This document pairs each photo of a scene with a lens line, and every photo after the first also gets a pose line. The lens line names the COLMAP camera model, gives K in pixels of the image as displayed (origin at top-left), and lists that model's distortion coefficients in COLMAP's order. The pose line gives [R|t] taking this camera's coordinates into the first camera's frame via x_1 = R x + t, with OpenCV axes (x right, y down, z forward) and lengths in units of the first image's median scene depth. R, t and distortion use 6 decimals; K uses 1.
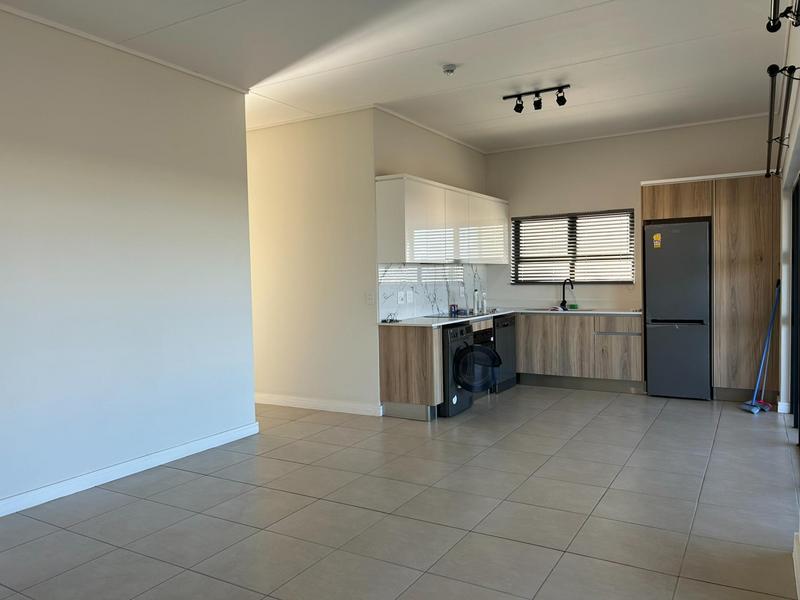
lens RADIAL K [[602.2, 0, 398.1], [0, 602.2, 297.5], [0, 0, 1]] dist [0.071282, -0.077399]
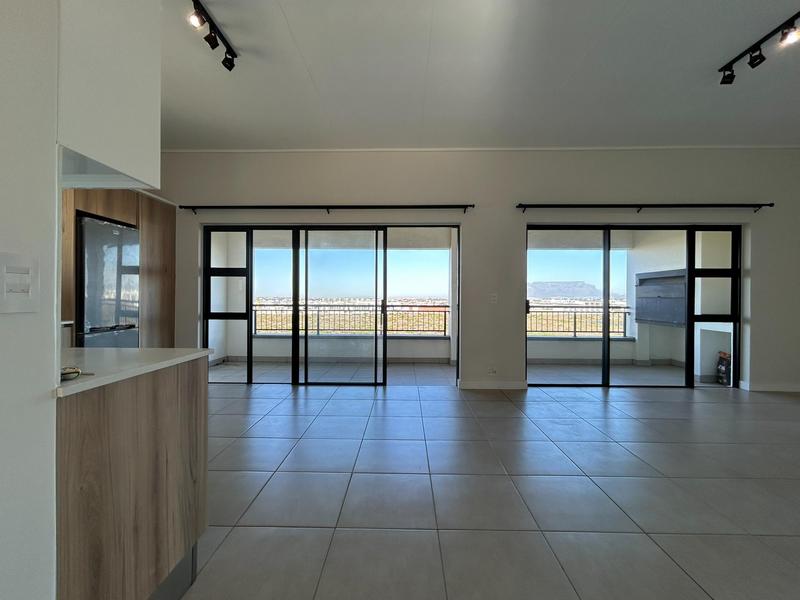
lens RADIAL K [[316.8, 0, 402.6], [0, 316.8, 297.4], [0, 0, 1]] dist [0.001856, 0.000249]
pose [[-0.500348, 0.021632, 0.865554, -0.178463], [0.036796, 0.999316, -0.003705, 0.009885], [-0.865042, 0.029995, -0.500802, 0.793989]]
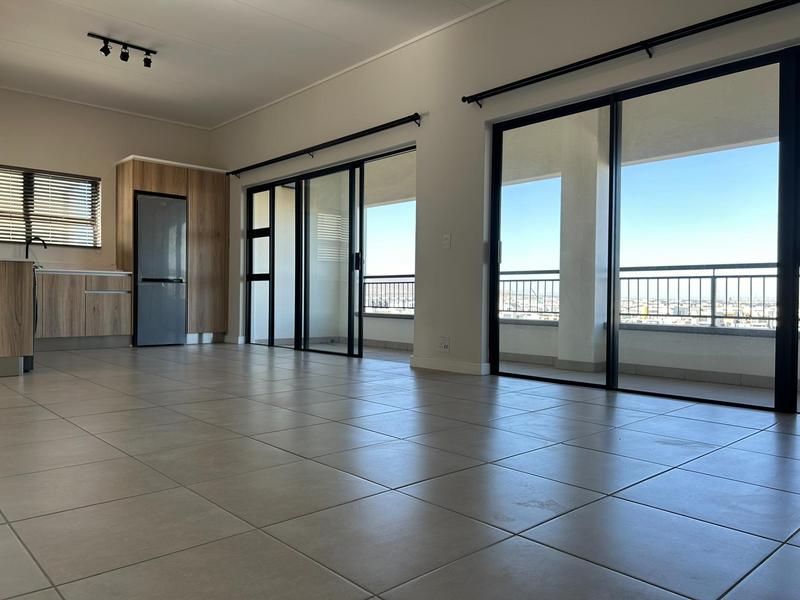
lens RADIAL K [[602.2, 0, 413.2], [0, 602.2, 307.3], [0, 0, 1]] dist [0.071282, -0.077399]
pose [[0.276823, 0.006155, 0.960901, -0.503459], [0.015778, 0.999816, -0.010949, 0.104203], [-0.960791, 0.018192, 0.276675, 0.190635]]
